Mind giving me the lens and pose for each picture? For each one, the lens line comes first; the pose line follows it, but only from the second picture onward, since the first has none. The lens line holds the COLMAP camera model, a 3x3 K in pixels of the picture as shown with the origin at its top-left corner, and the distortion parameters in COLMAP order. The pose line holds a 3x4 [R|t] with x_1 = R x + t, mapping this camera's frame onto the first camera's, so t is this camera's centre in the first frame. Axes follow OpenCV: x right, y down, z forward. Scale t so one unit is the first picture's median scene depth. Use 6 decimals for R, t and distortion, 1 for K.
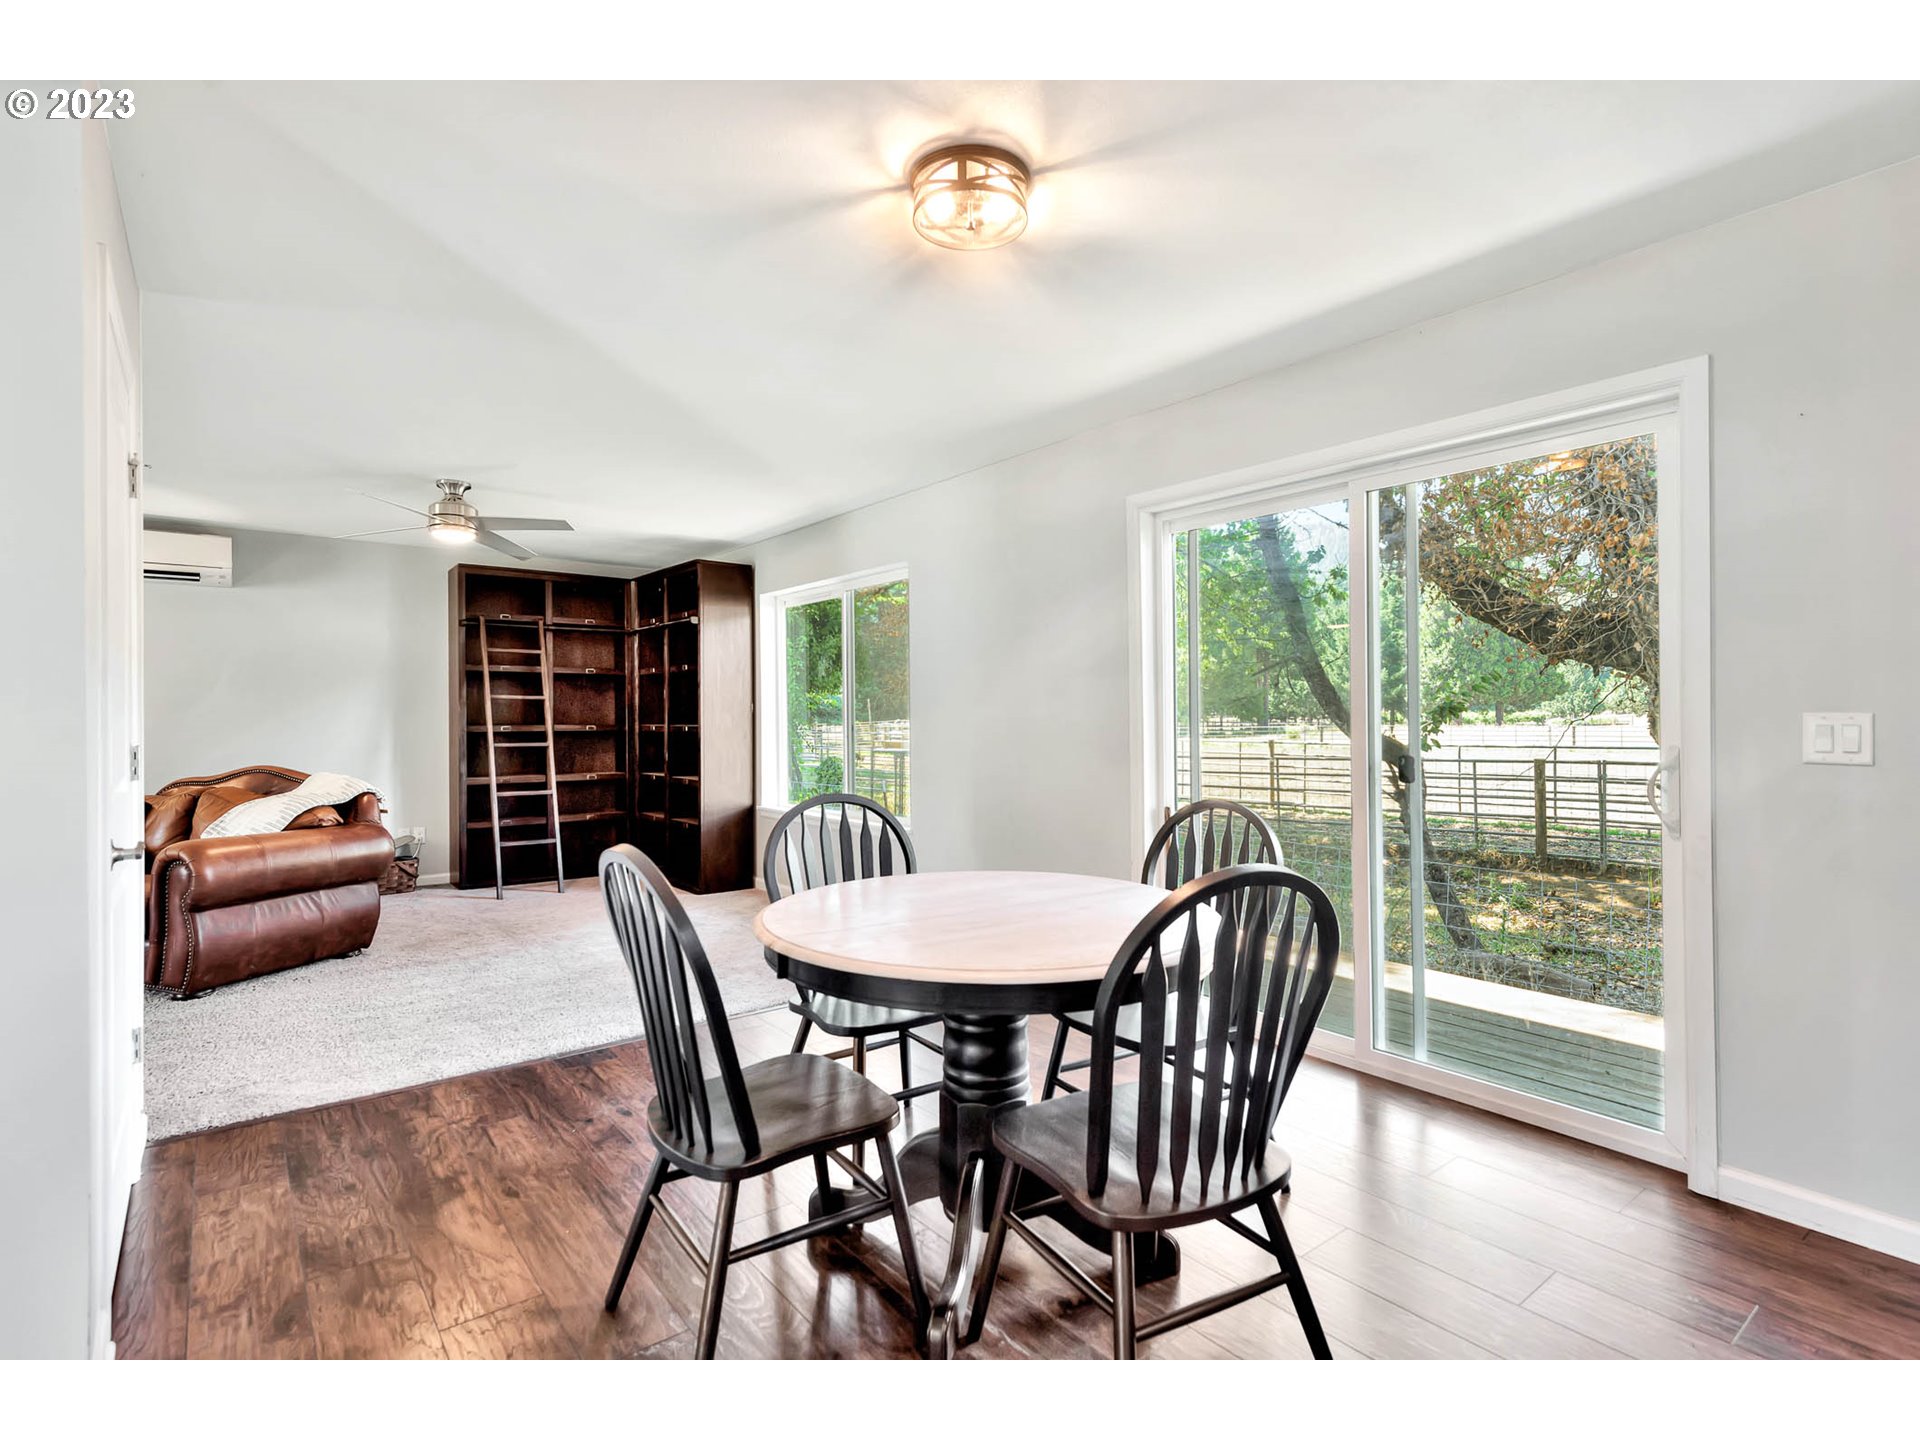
lens RADIAL K [[942.4, 0, 960.4], [0, 942.4, 714.2], [0, 0, 1]] dist [-0.001163, -0.000204]
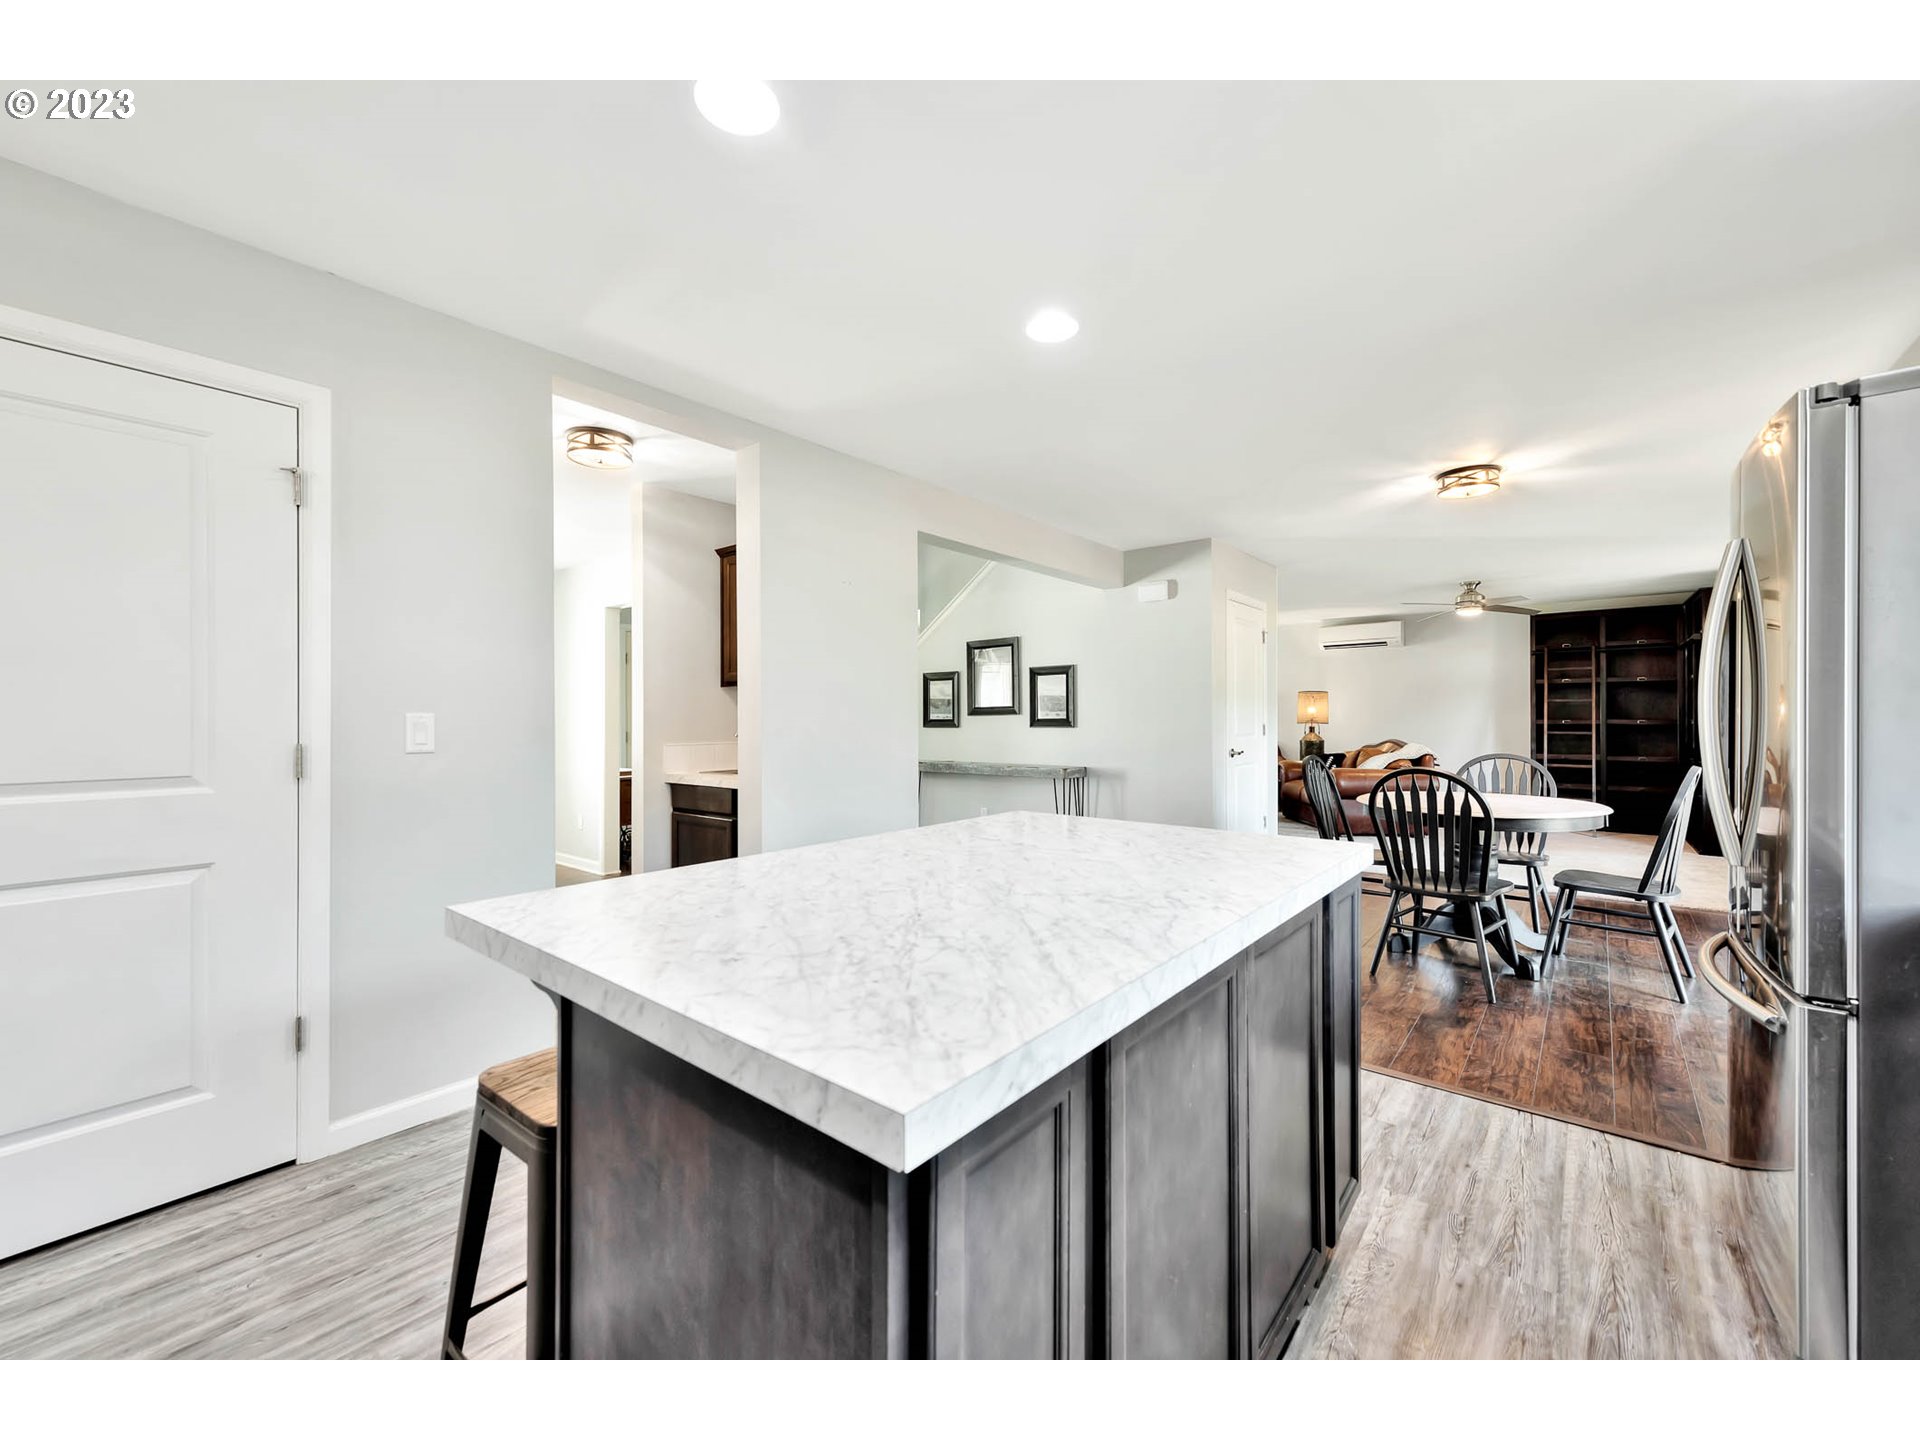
lens RADIAL K [[762.8, 0, 959.1], [0, 762.8, 717.4], [0, 0, 1]] dist [0.000150, 0.000021]
pose [[0.205934, 0.002307, -0.978563, 0.525821], [0.009482, 0.999946, 0.004353, -0.006525], [0.978520, -0.010176, 0.205901, -0.186023]]
